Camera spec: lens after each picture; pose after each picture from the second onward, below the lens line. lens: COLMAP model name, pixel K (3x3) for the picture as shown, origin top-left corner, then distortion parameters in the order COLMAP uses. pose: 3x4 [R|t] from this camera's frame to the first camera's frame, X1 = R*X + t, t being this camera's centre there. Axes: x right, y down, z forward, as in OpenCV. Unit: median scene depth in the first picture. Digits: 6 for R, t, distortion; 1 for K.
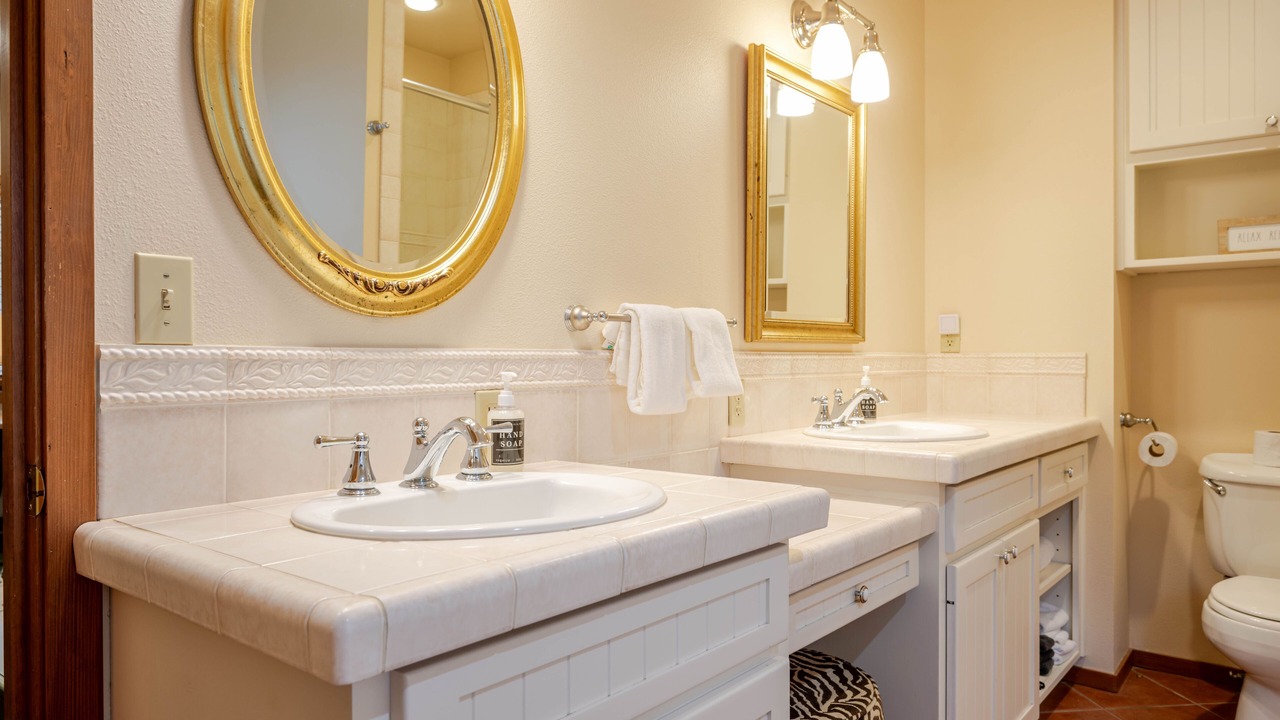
lens RADIAL K [[855.9, 0, 640.8], [0, 855.9, 359.7], [0, 0, 1]] dist [-0.004689, -0.002275]
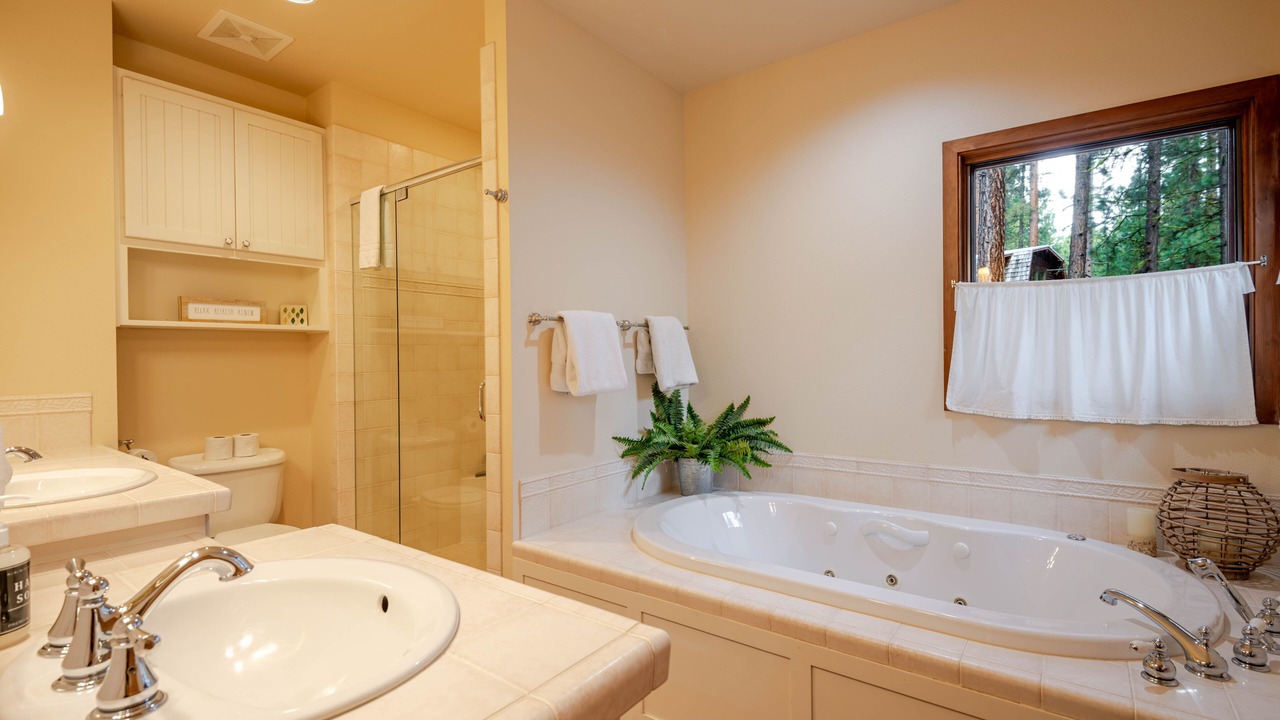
lens RADIAL K [[586.9, 0, 632.4], [0, 586.9, 362.5], [0, 0, 1]] dist [0.003347, -0.008093]
pose [[-0.051104, -0.009064, 0.998652, -0.354521], [0.014879, 0.999841, 0.009837, -0.049105], [-0.998582, 0.015361, -0.050961, 0.282846]]
